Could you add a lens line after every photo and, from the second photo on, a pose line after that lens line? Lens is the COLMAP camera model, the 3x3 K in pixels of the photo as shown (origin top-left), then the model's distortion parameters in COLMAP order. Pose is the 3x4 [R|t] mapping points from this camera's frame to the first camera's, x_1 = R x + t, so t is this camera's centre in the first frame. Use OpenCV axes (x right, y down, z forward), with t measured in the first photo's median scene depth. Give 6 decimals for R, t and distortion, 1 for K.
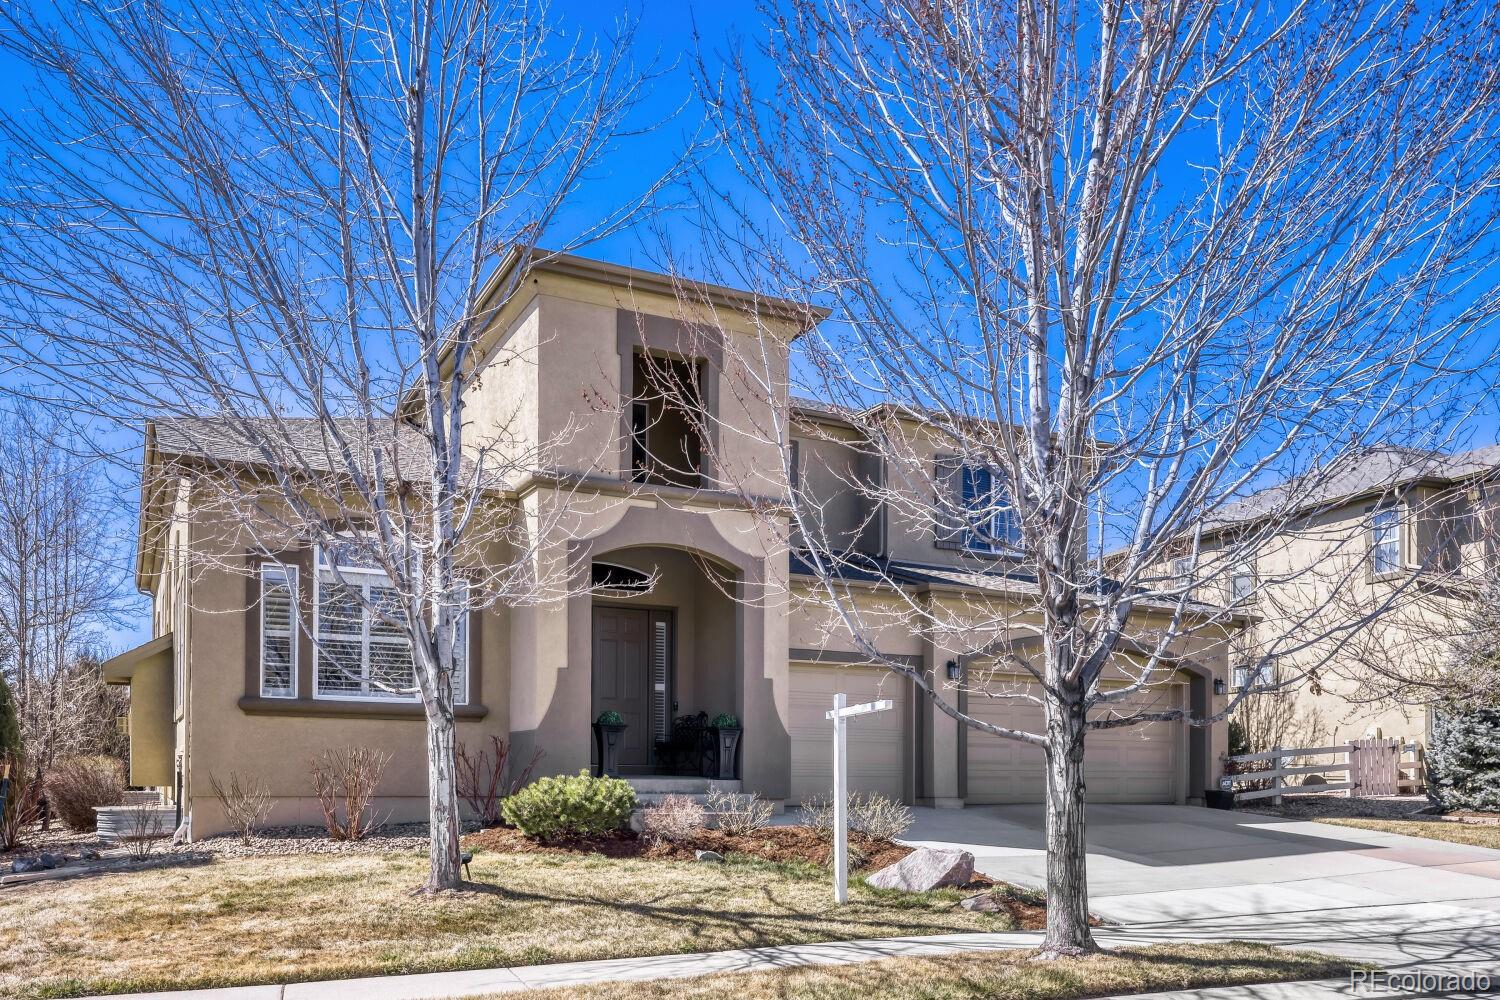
lens RADIAL K [[1146.3, 0, 745.5], [0, 1146.3, 507.7], [0, 0, 1]] dist [-0.002142, -0.007536]
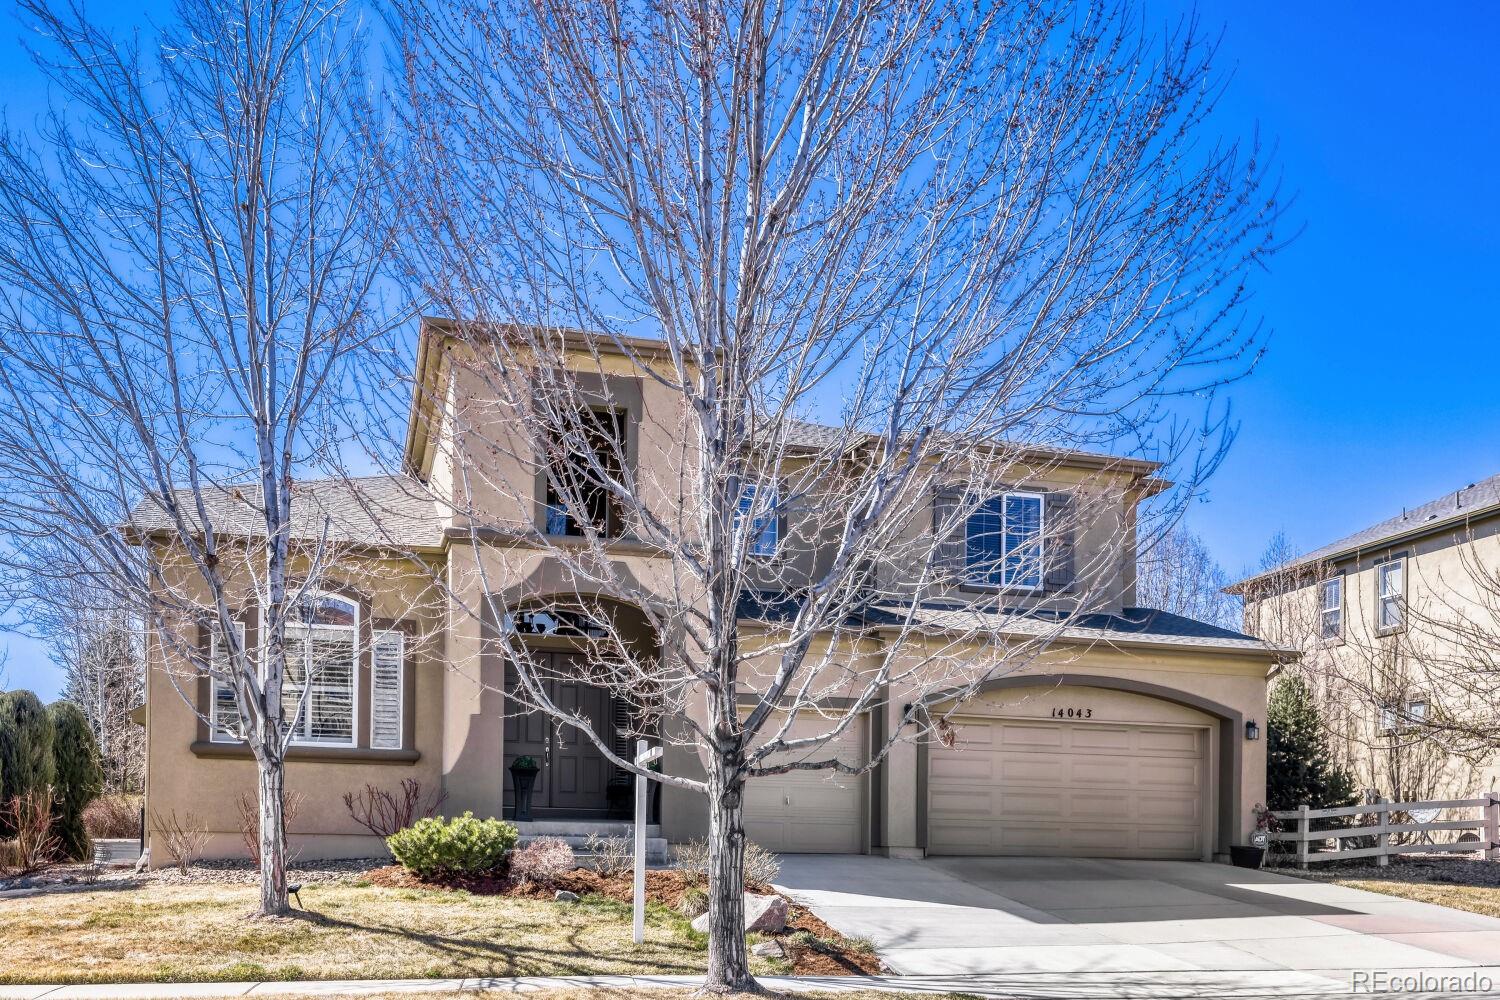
lens RADIAL K [[1259.8, 0, 752.1], [0, 1259.8, 507.0], [0, 0, 1]] dist [-0.004740, -0.003462]
pose [[0.972857, -0.040743, -0.227791, 0.461190], [0.036773, 0.999089, -0.021644, -0.020905], [0.228466, 0.012680, 0.973469, -0.091175]]
